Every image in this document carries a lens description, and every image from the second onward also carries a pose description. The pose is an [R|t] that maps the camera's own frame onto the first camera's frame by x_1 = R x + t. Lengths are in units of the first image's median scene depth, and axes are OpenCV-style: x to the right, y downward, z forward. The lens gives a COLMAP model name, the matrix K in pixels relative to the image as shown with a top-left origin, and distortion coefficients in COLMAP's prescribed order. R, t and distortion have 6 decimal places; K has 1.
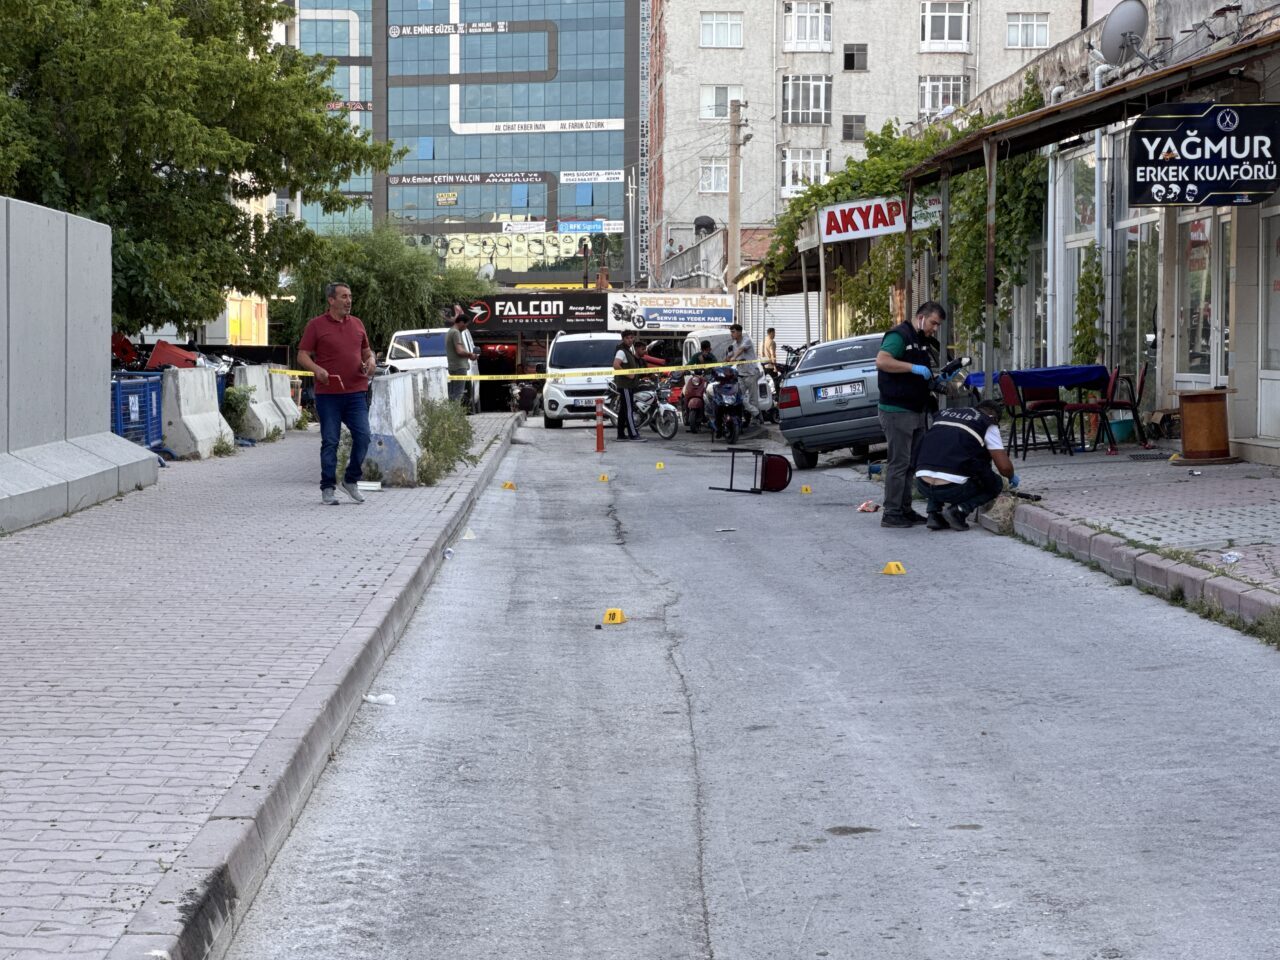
lens RADIAL K [[2959.6, 0, 618.6], [0, 2959.6, 477.2], [0, 0, 1]] dist [0.154388, 0.267943]
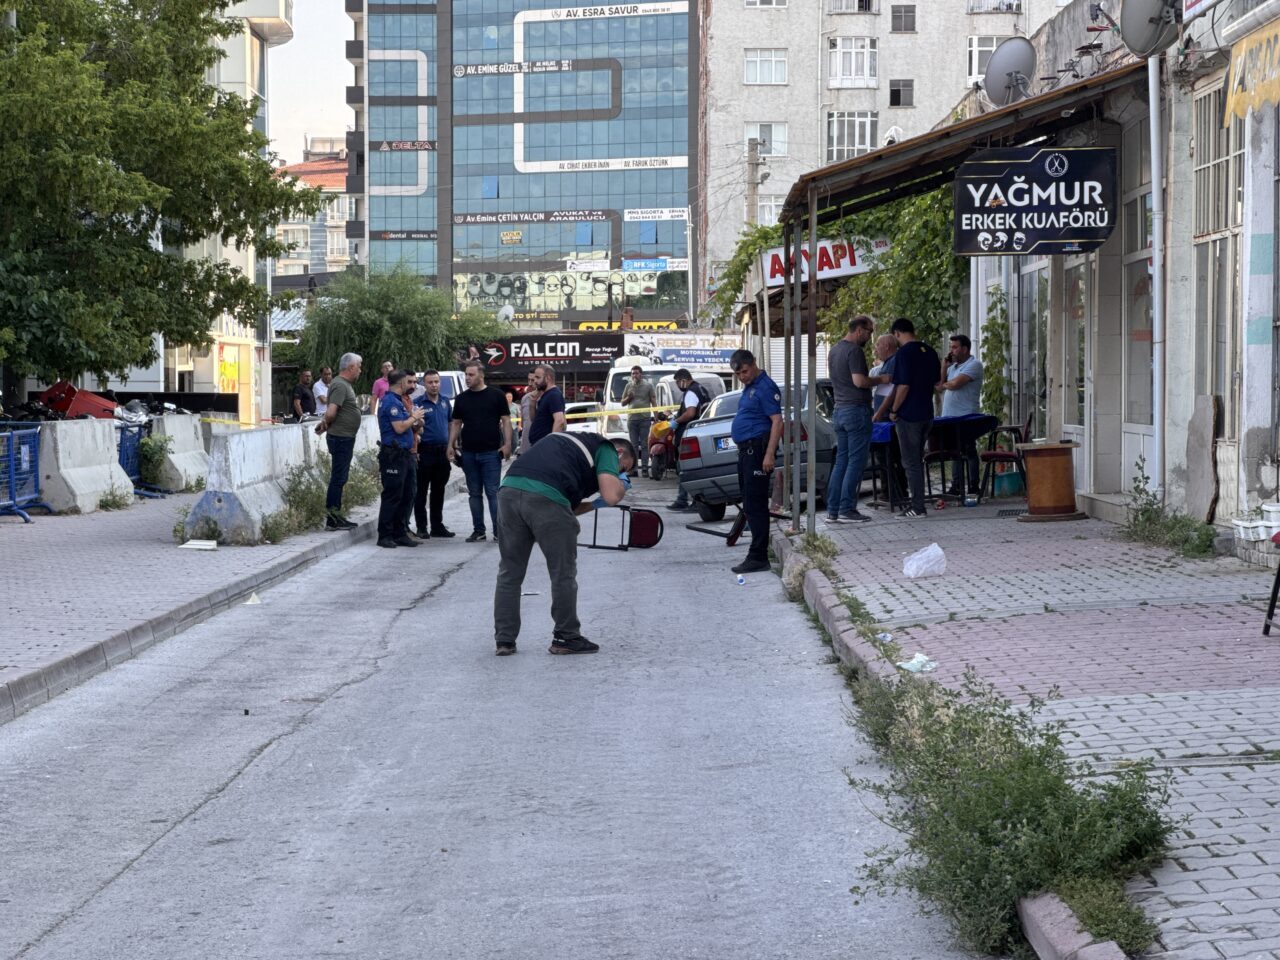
lens RADIAL K [[2938.3, 0, 640.0], [0, 2938.3, 480.0], [0, 0, 1]] dist [0.194197, 0.684091]
pose [[0.999091, -0.002647, -0.042548, 0.068139], [0.002230, 0.999949, -0.009826, -0.005809], [0.042572, 0.009722, 0.999046, 0.028690]]
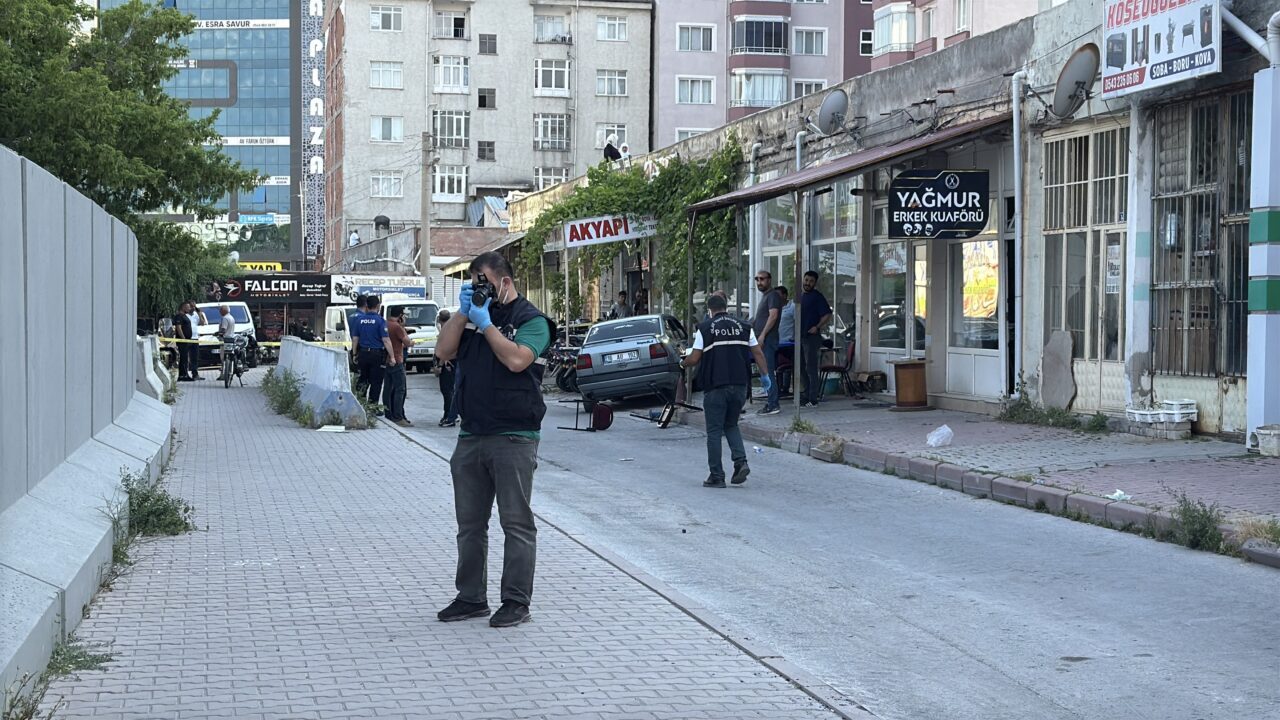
lens RADIAL K [[2285.5, 0, 640.0], [0, 2285.5, 360.0], [0, 0, 1]] dist [0.162989, 0.151558]
pose [[0.981208, 0.000423, 0.192955, -0.104082], [0.003385, 0.999806, -0.019405, -0.005549], [-0.192925, 0.019693, 0.981016, -0.054660]]
